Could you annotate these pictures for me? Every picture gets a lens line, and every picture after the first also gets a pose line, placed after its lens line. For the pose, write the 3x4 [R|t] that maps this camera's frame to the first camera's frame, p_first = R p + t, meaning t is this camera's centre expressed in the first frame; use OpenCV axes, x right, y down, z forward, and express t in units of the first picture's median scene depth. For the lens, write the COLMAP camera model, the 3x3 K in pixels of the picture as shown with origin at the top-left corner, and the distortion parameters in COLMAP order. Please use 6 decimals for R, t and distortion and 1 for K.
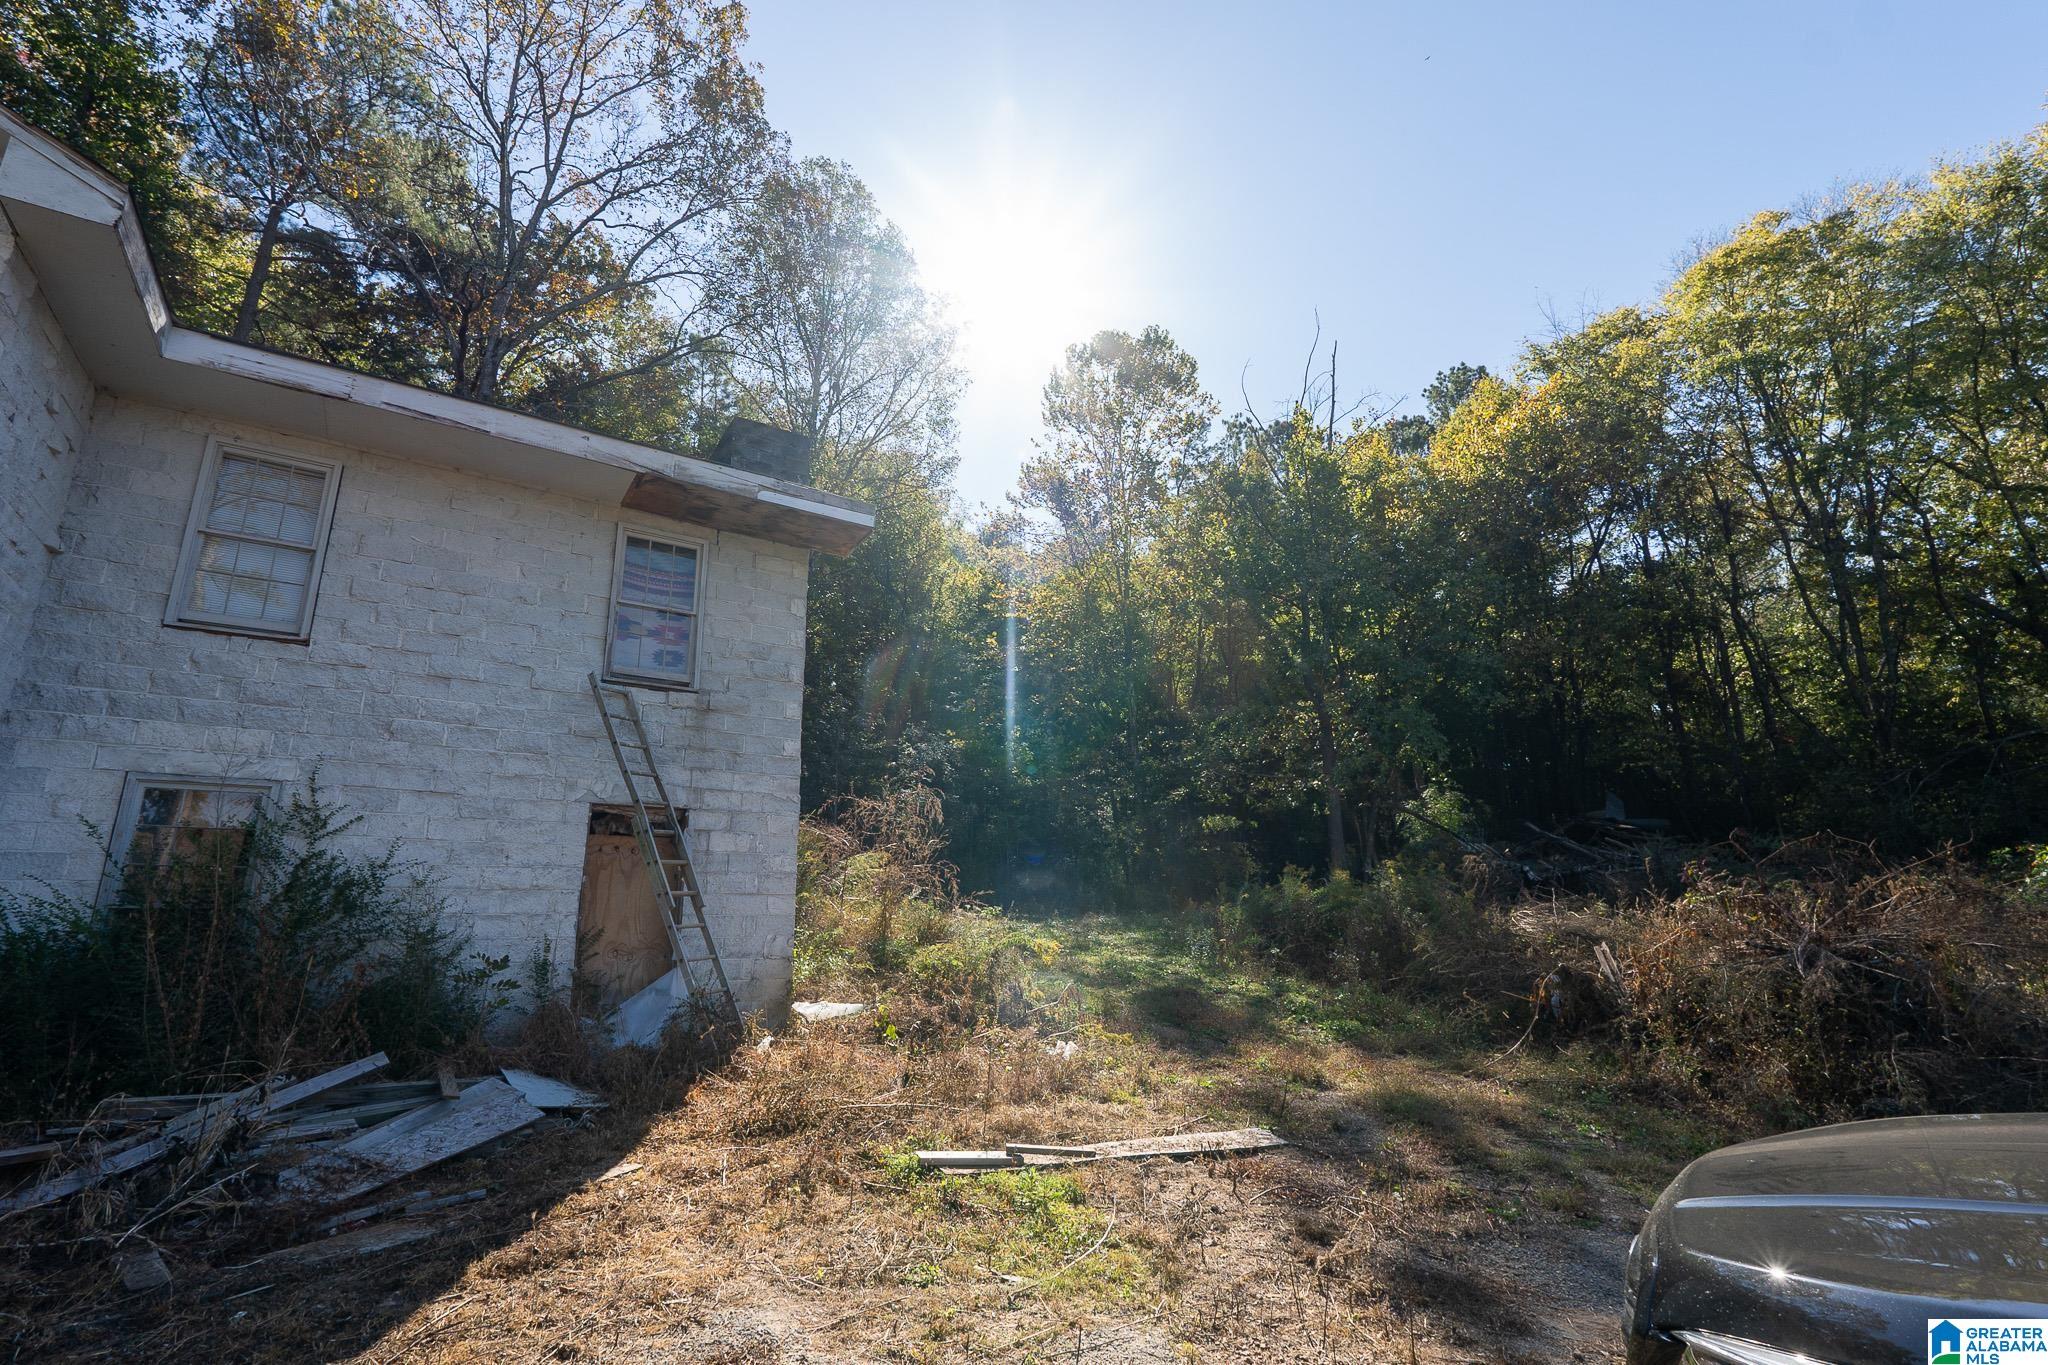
lens RADIAL K [[934.9, 0, 1025.3], [0, 934.9, 681.2], [0, 0, 1]] dist [-0.008915, 0.001666]
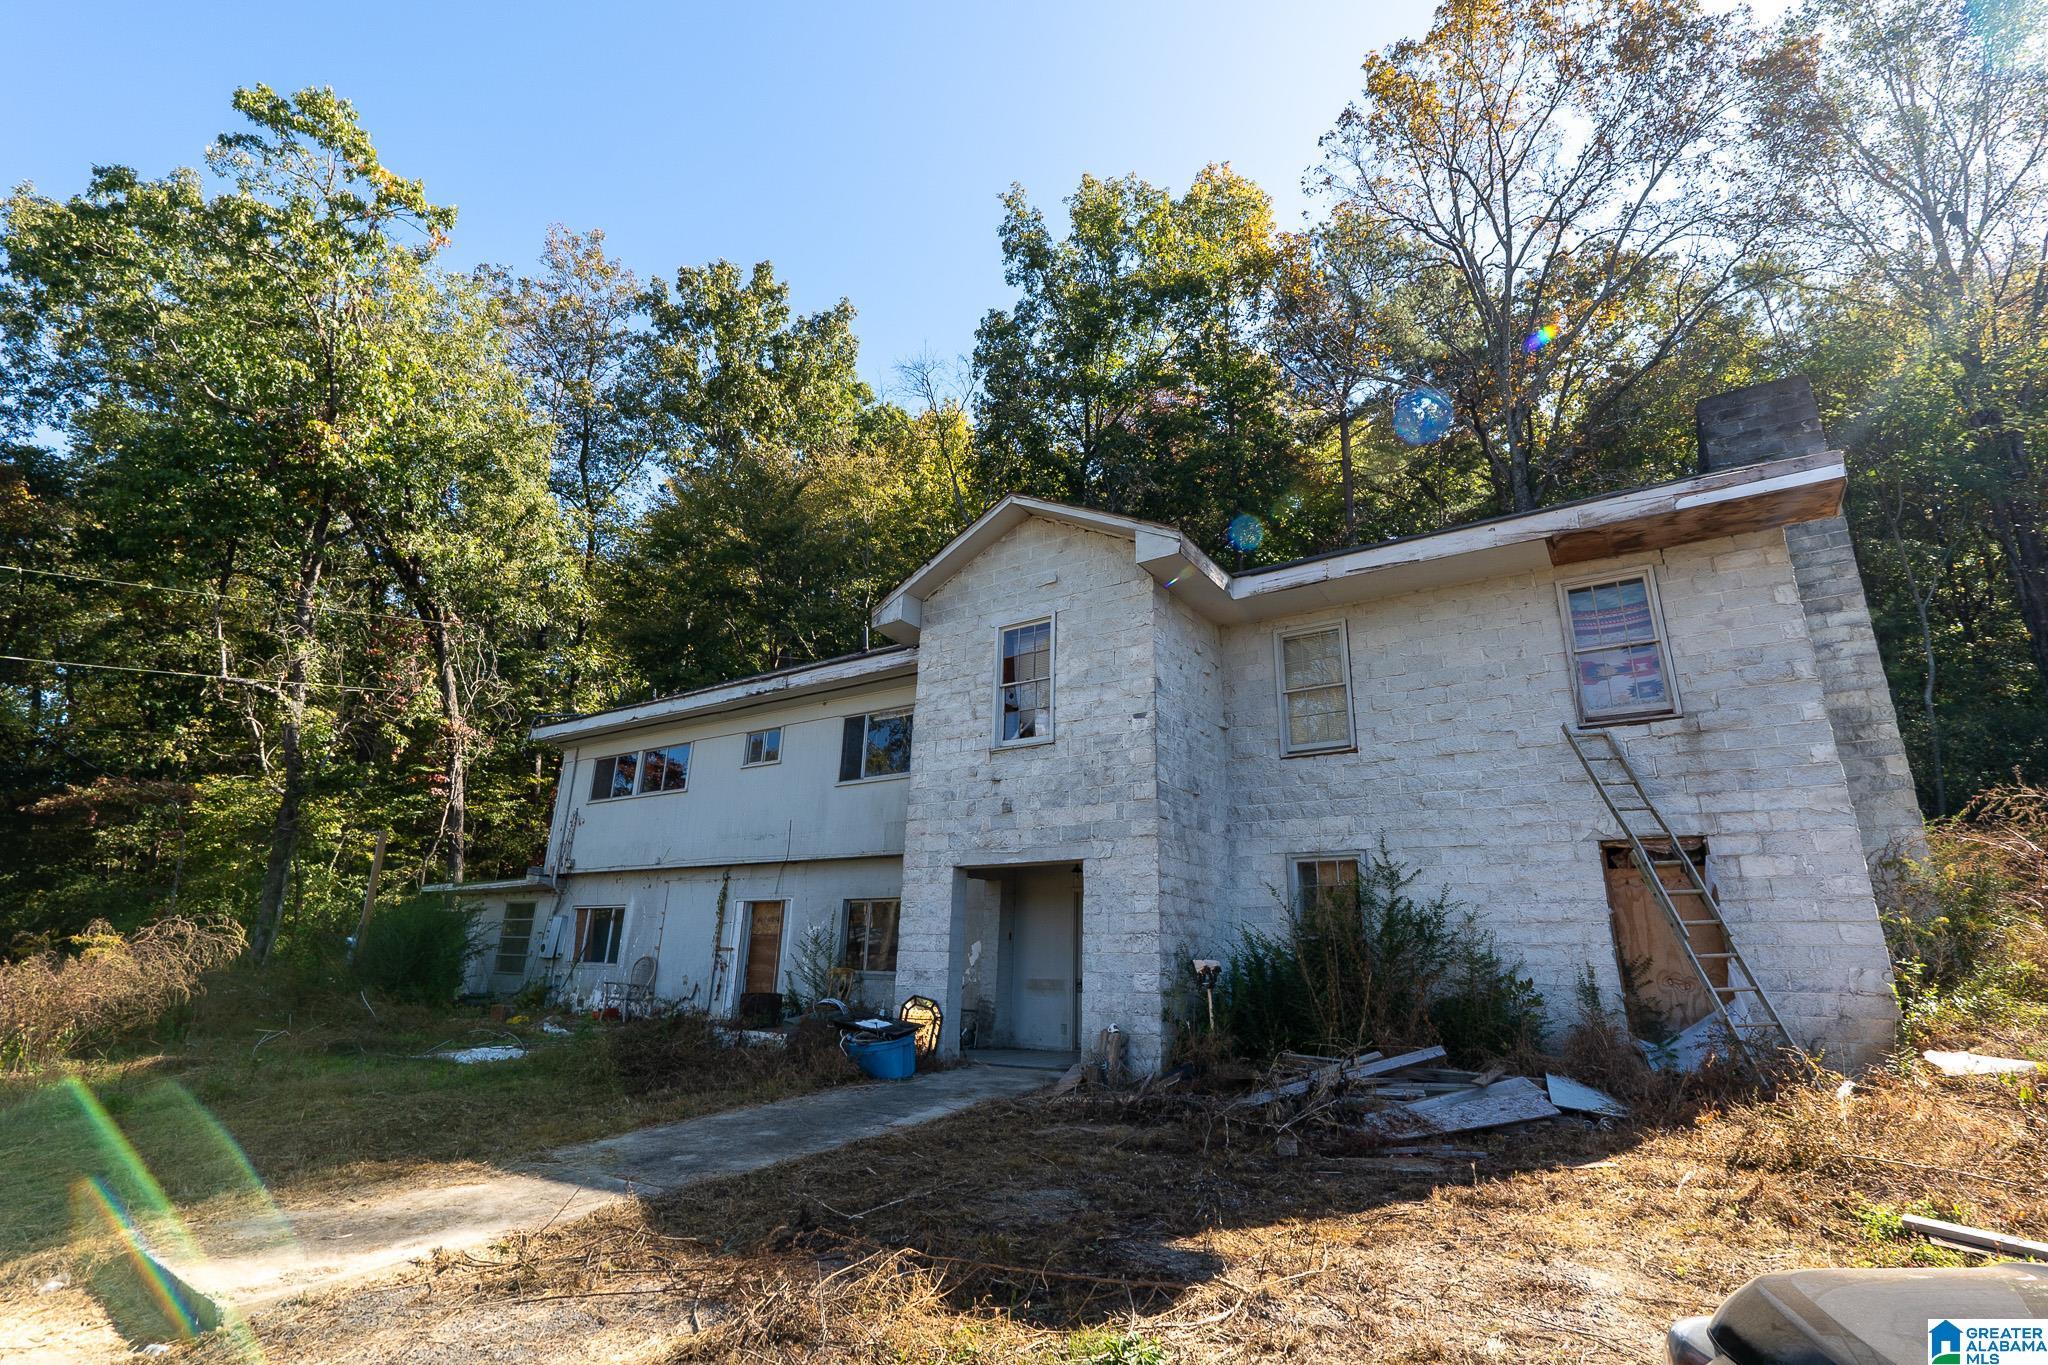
lens RADIAL K [[934.9, 0, 1021.7], [0, 934.9, 678.4], [0, 0, 1]] dist [-0.008915, 0.001666]
pose [[0.383430, -0.248711, -0.889452, 0.300748], [0.219803, 0.959961, -0.173673, -0.010723], [0.897033, -0.128912, 0.422745, -0.040295]]
